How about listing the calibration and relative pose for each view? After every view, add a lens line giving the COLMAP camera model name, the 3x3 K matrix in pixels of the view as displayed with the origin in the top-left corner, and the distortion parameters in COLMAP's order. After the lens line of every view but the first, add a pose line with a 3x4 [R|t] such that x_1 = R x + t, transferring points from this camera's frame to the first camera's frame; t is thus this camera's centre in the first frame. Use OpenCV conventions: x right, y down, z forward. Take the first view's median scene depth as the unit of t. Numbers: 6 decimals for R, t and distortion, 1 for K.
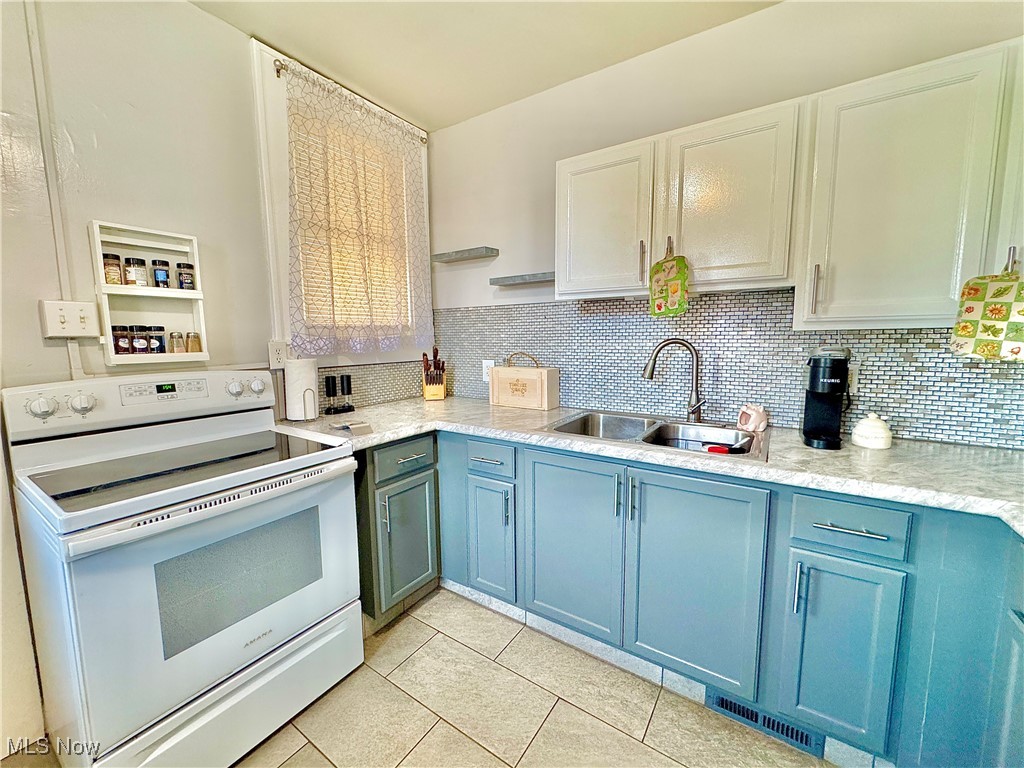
lens RADIAL K [[407.3, 0, 512.0], [0, 407.3, 384.0], [0, 0, 1]] dist [-0.000255, -0.000094]
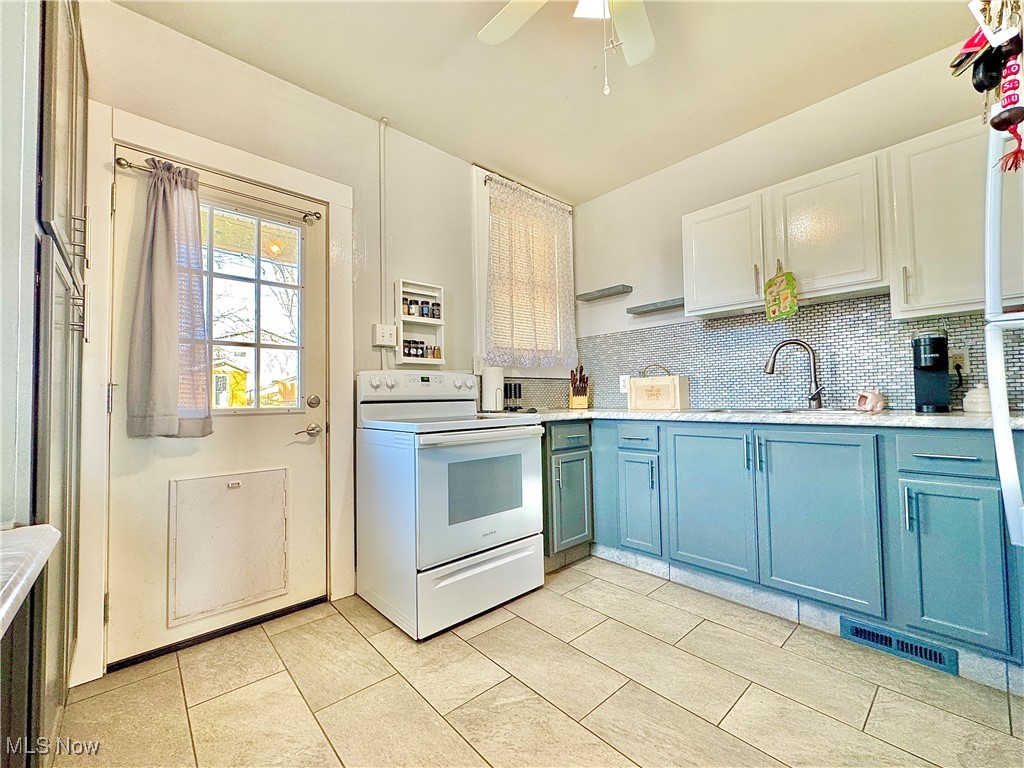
lens RADIAL K [[425.5, 0, 512.0], [0, 425.5, 384.0], [0, 0, 1]] dist [-0.001611, -0.000185]
pose [[0.969836, -0.019600, -0.242970, -0.113058], [-0.016143, 0.989409, -0.144251, 0.231238], [0.243224, 0.143822, 0.959248, -0.435499]]
